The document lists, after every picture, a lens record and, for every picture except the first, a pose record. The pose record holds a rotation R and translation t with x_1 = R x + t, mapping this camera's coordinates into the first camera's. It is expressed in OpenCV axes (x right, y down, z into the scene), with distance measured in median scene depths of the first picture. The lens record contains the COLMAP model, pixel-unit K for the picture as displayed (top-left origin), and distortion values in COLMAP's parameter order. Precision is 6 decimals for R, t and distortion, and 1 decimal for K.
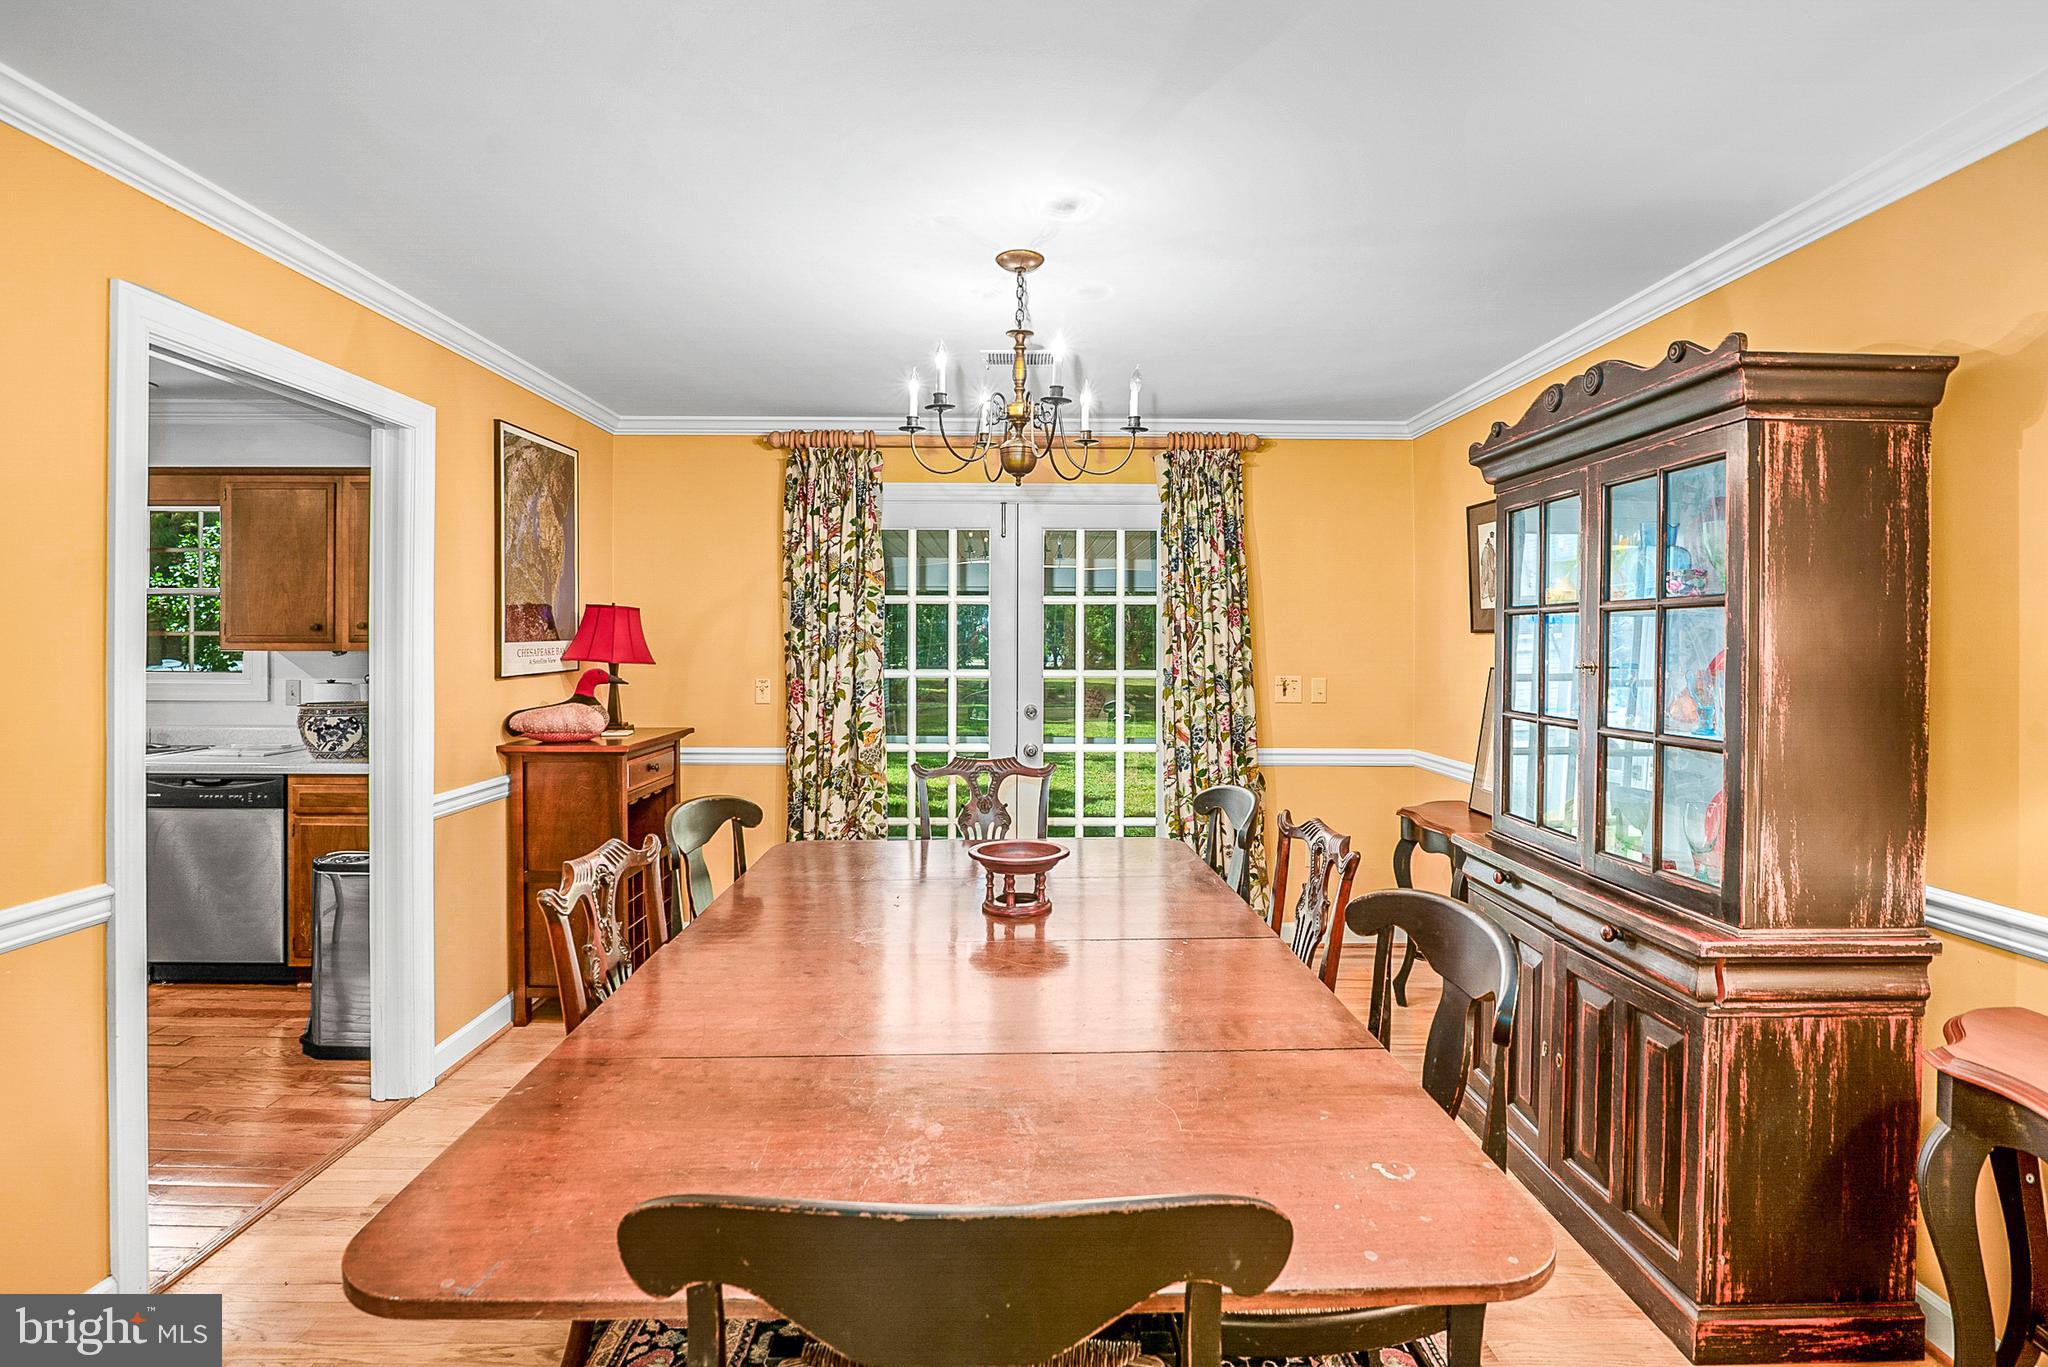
lens RADIAL K [[954.4, 0, 1025.1], [0, 954.4, 647.7], [0, 0, 1]] dist [-0.017575, 0.000068]
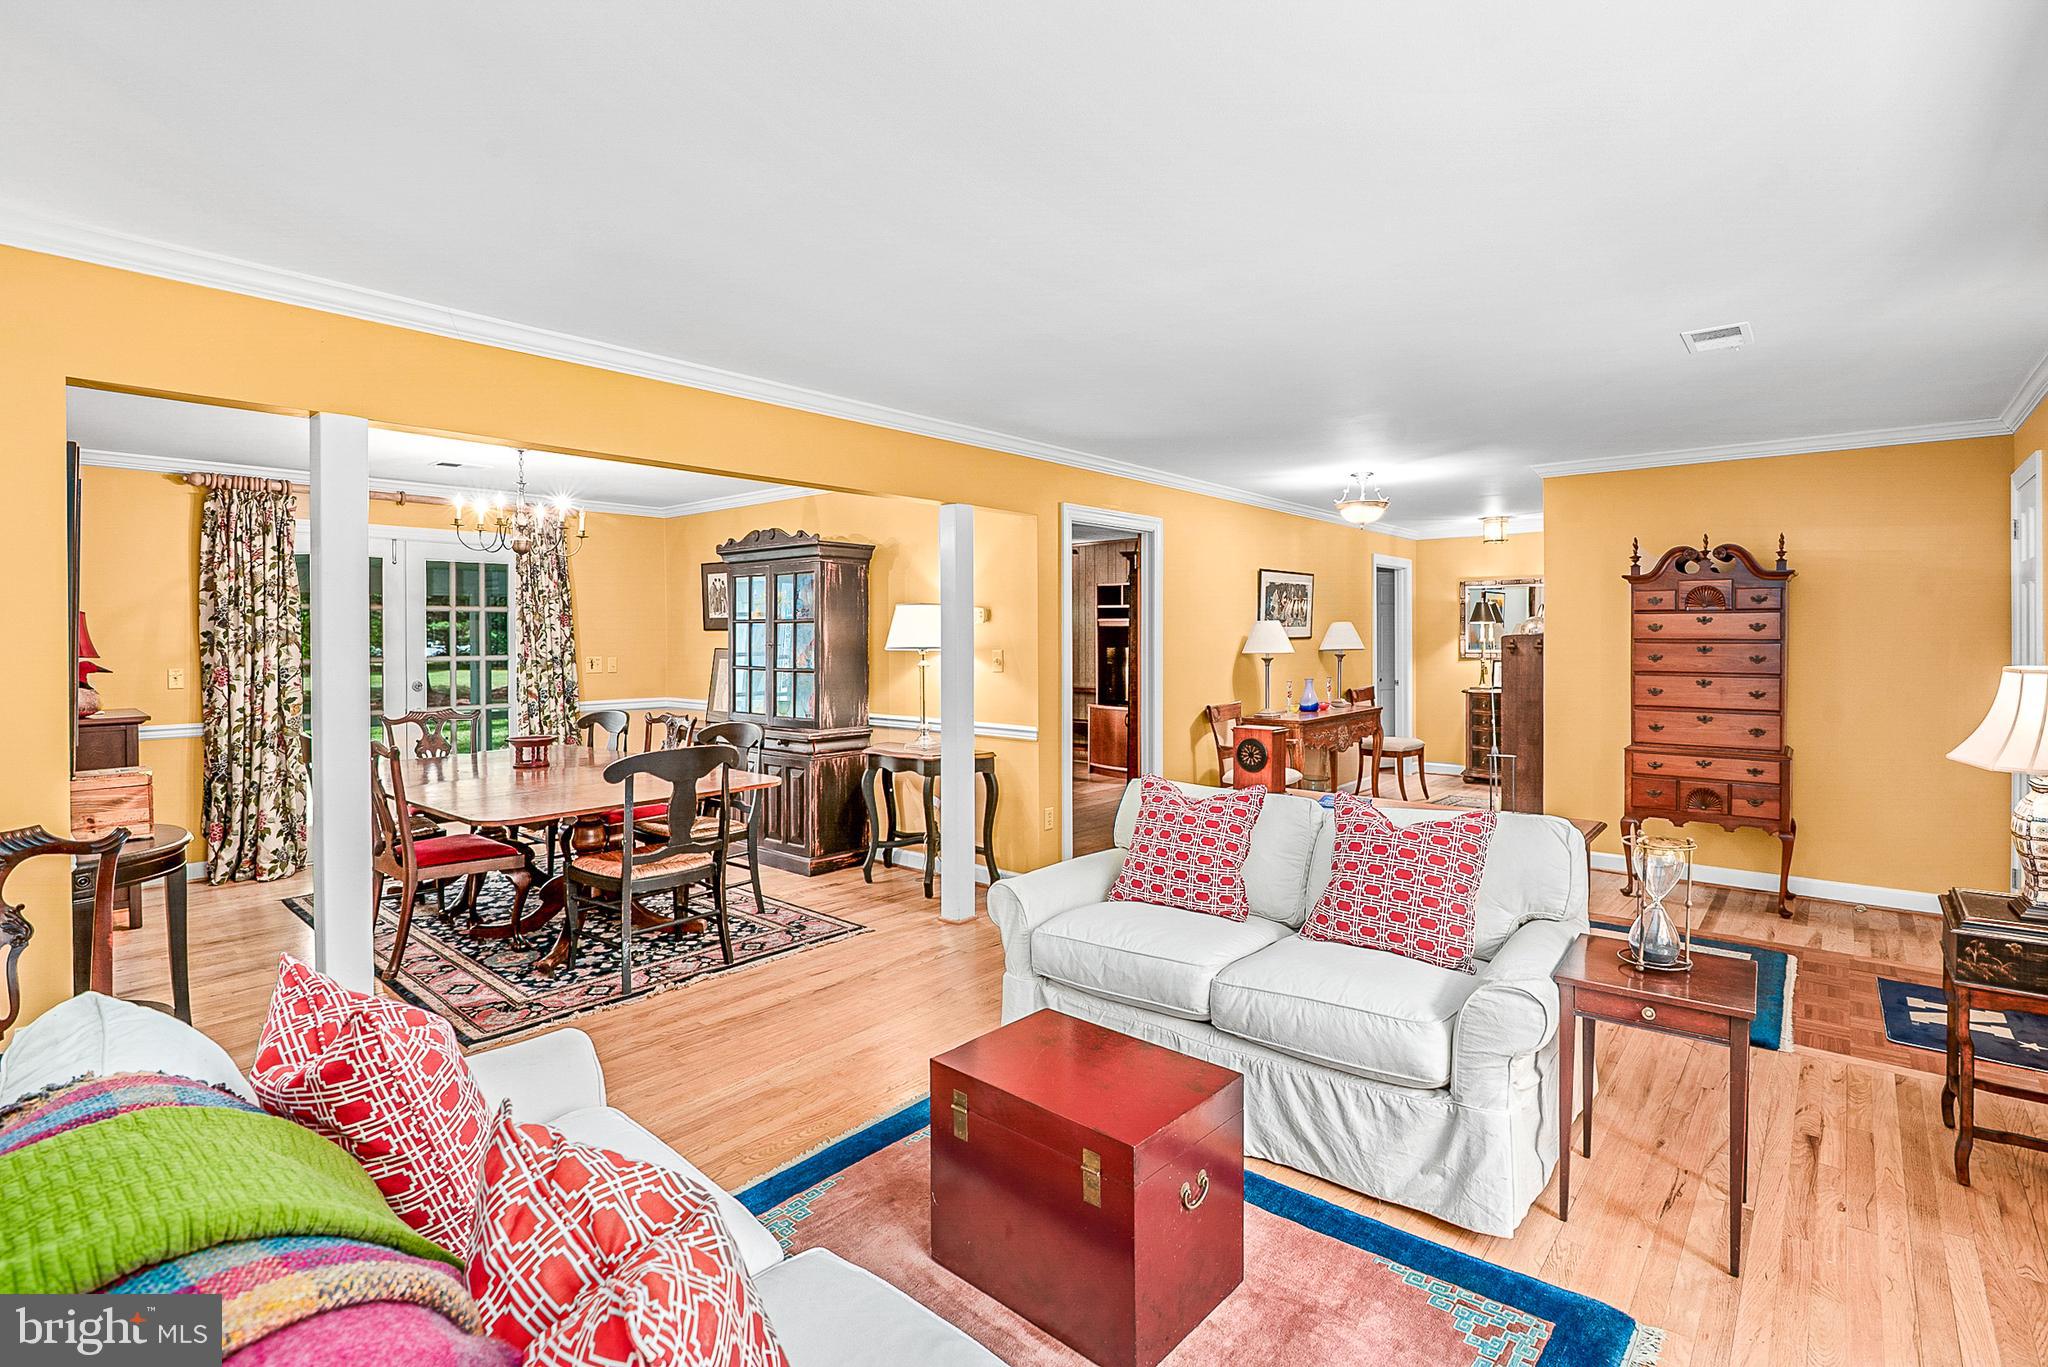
lens RADIAL K [[971.4, 0, 1009.6], [0, 971.4, 626.5], [0, 0, 1]] dist [0.002202, 0.000529]
pose [[0.675397, -0.000854, 0.737454, -0.494244], [0.011083, 0.999898, -0.008993, 0.000905], [-0.737371, 0.014247, 0.675338, -0.683475]]
